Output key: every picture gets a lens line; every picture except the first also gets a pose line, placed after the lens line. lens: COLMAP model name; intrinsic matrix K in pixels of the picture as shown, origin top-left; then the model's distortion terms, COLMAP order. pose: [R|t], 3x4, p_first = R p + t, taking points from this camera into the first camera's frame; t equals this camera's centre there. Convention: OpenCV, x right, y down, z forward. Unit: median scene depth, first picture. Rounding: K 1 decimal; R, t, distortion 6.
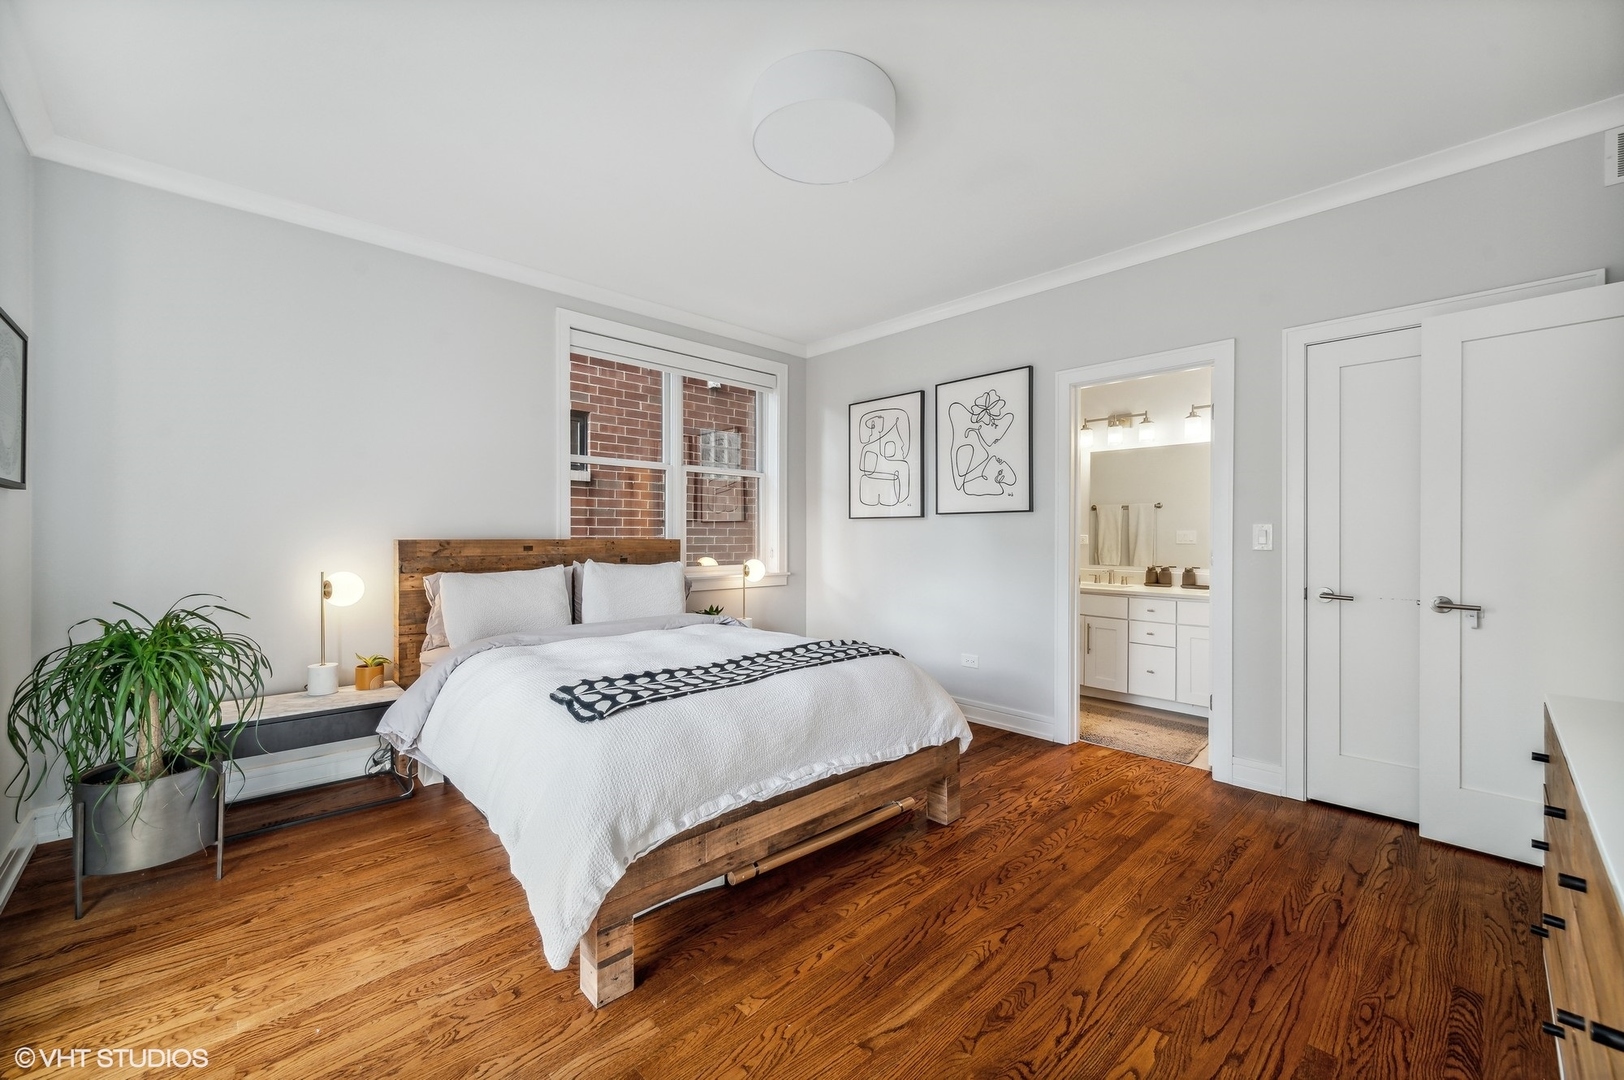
lens RADIAL K [[642.7, 0, 811.8], [0, 642.7, 537.7], [0, 0, 1]] dist [-0.000911, 0.000303]
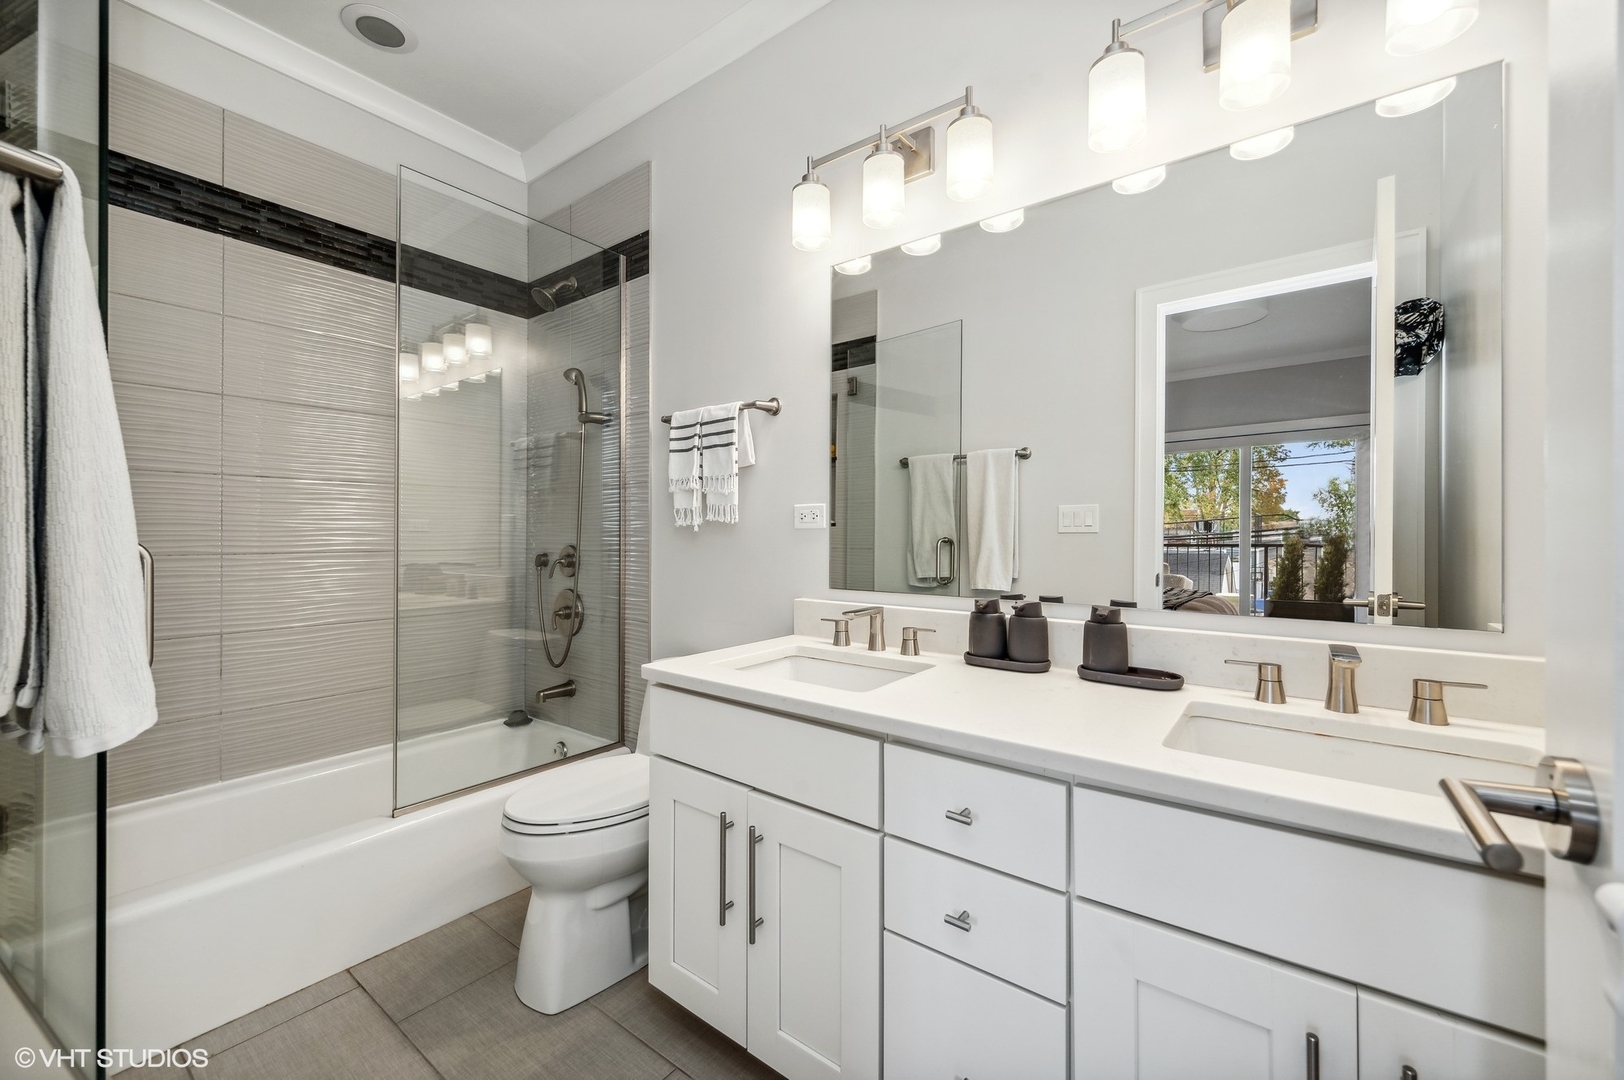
lens RADIAL K [[642.7, 0, 811.8], [0, 642.7, 537.7], [0, 0, 1]] dist [-0.000911, 0.000303]
pose [[0.987927, -0.002893, 0.154891, 0.404444], [0.002880, 0.999996, 0.000314, 0.015571], [-0.154891, 0.000136, 0.987932, 0.720539]]
